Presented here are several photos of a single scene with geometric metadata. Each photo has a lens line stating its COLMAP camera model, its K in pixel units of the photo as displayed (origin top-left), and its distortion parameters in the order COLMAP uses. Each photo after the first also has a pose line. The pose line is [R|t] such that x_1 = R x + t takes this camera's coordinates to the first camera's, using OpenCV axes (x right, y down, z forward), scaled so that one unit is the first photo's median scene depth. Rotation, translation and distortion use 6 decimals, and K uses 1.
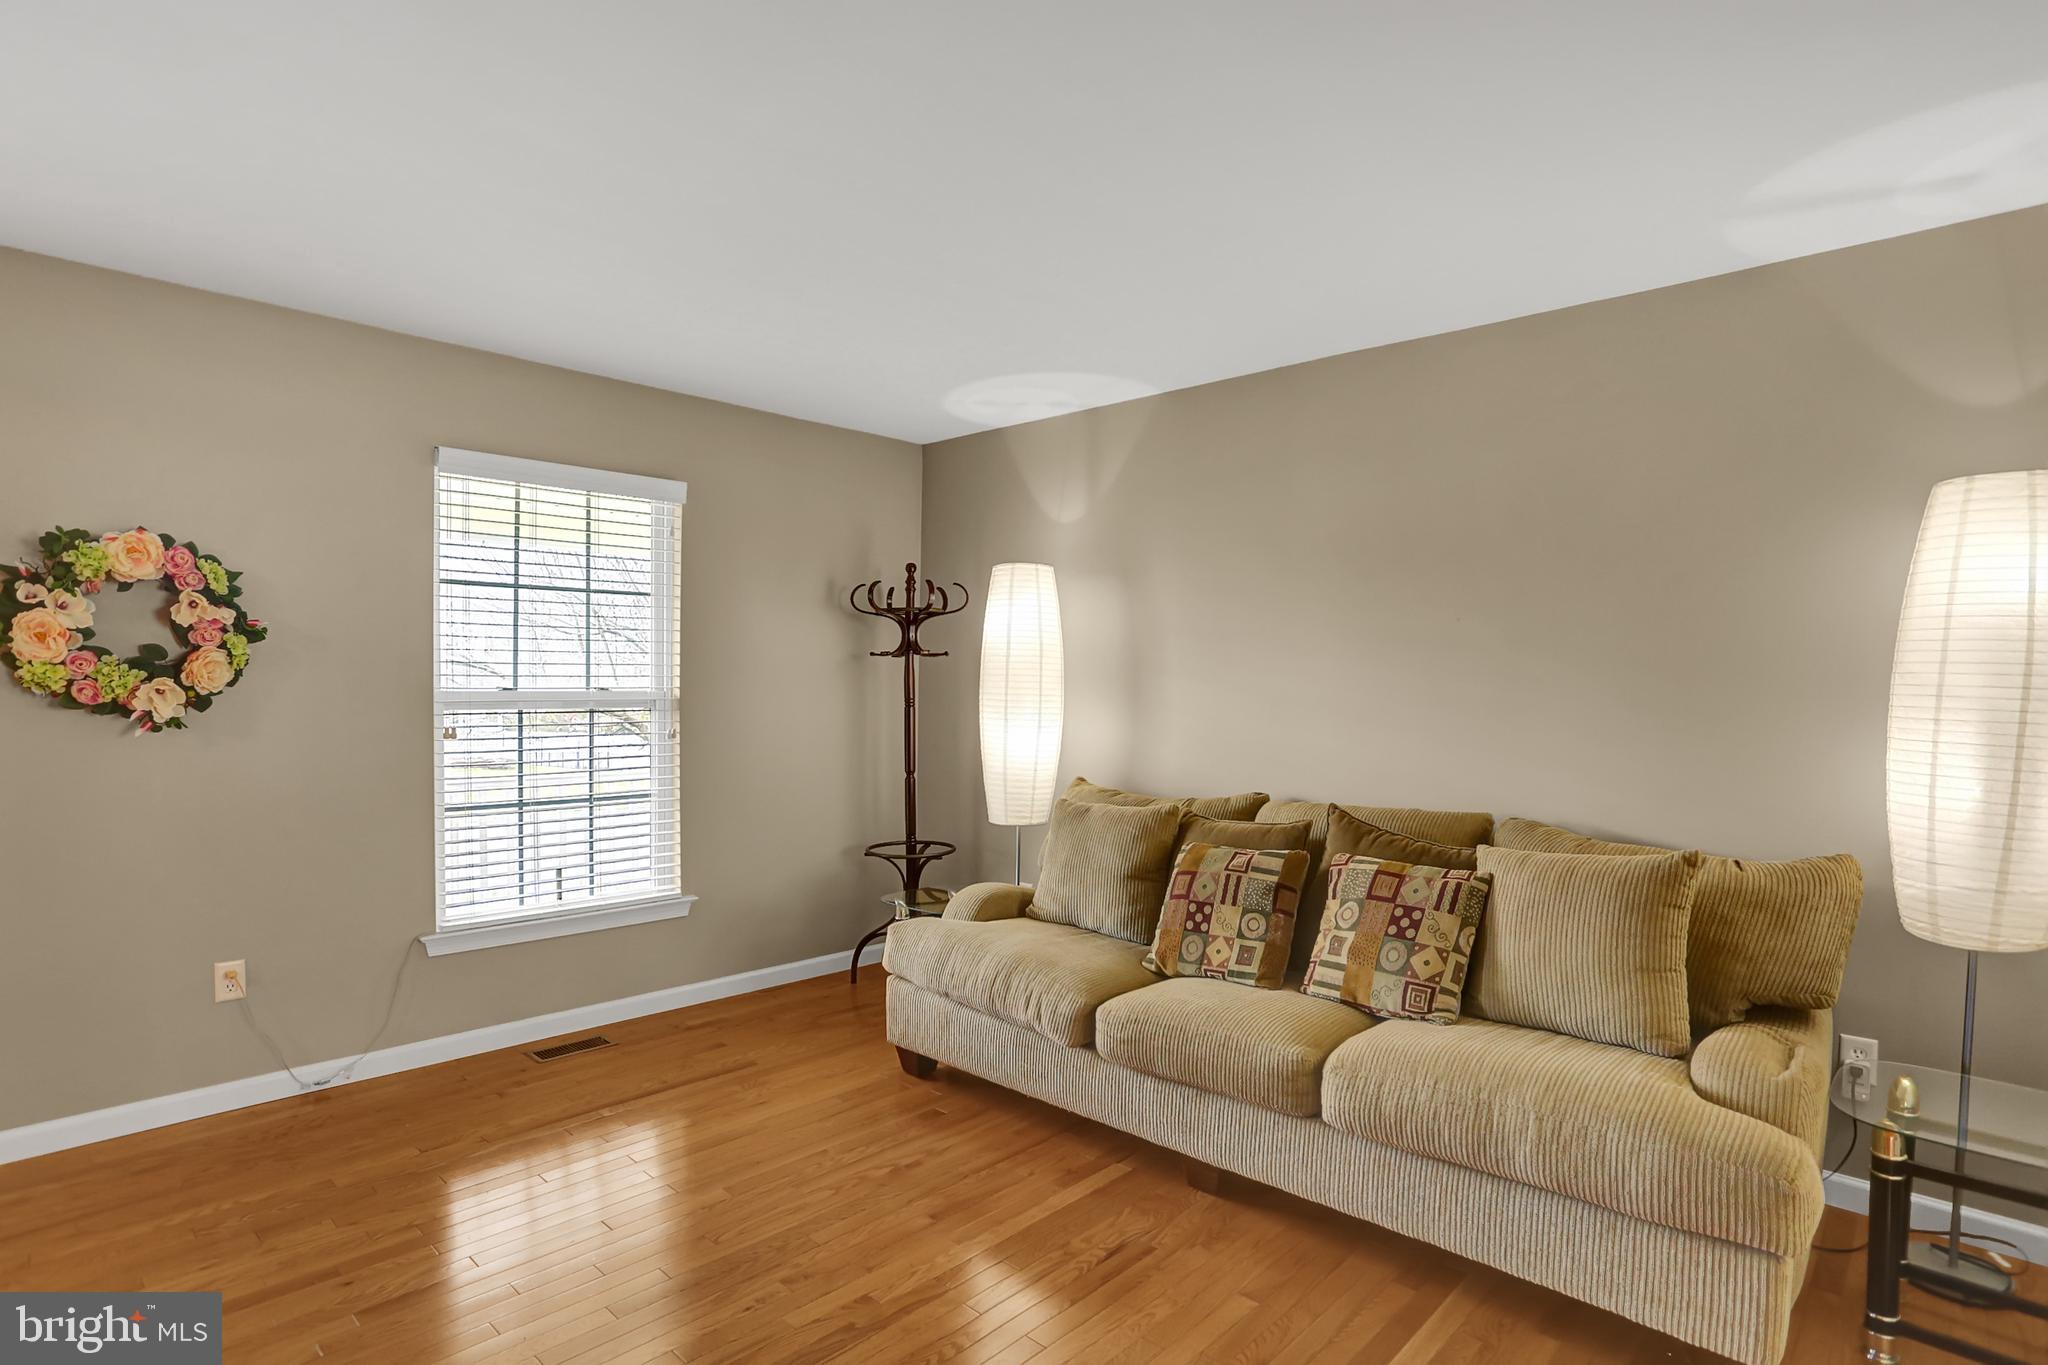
lens RADIAL K [[1044.5, 0, 1024.0], [0, 1044.5, 682.5], [0, 0, 1]] dist [0.001216, 0.000429]
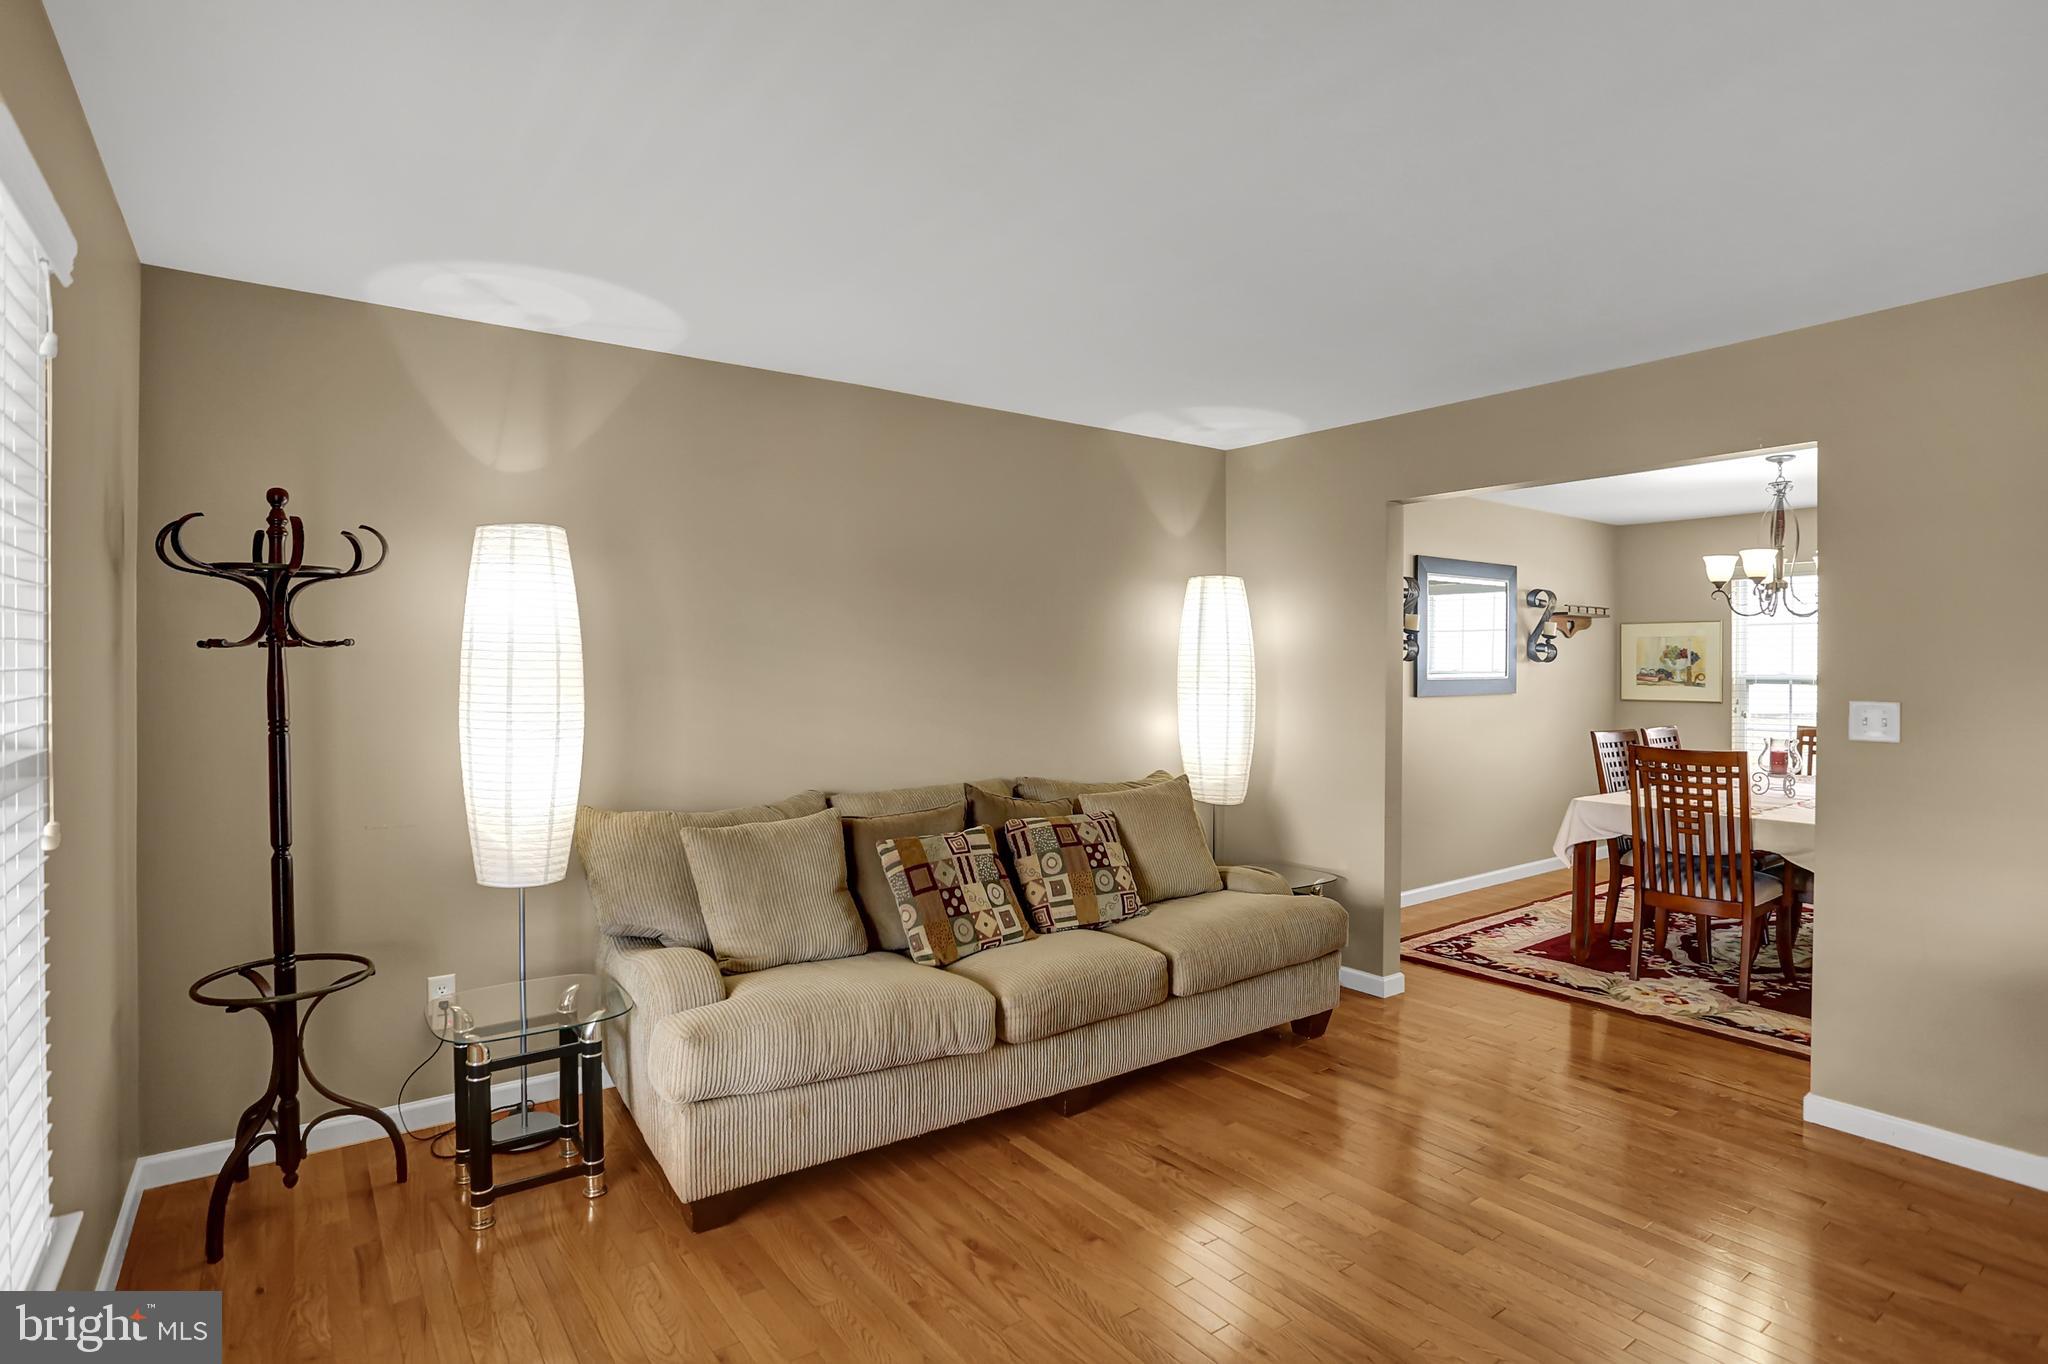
lens RADIAL K [[1030.2, 0, 942.6], [0, 1030.2, 678.5], [0, 0, 1]] dist [-0.046761, 0.022038]
pose [[0.238114, -0.008514, 0.971200, -0.863528], [0.010795, 0.999923, 0.006119, -0.010815], [-0.971177, 0.009027, 0.238187, 0.764579]]
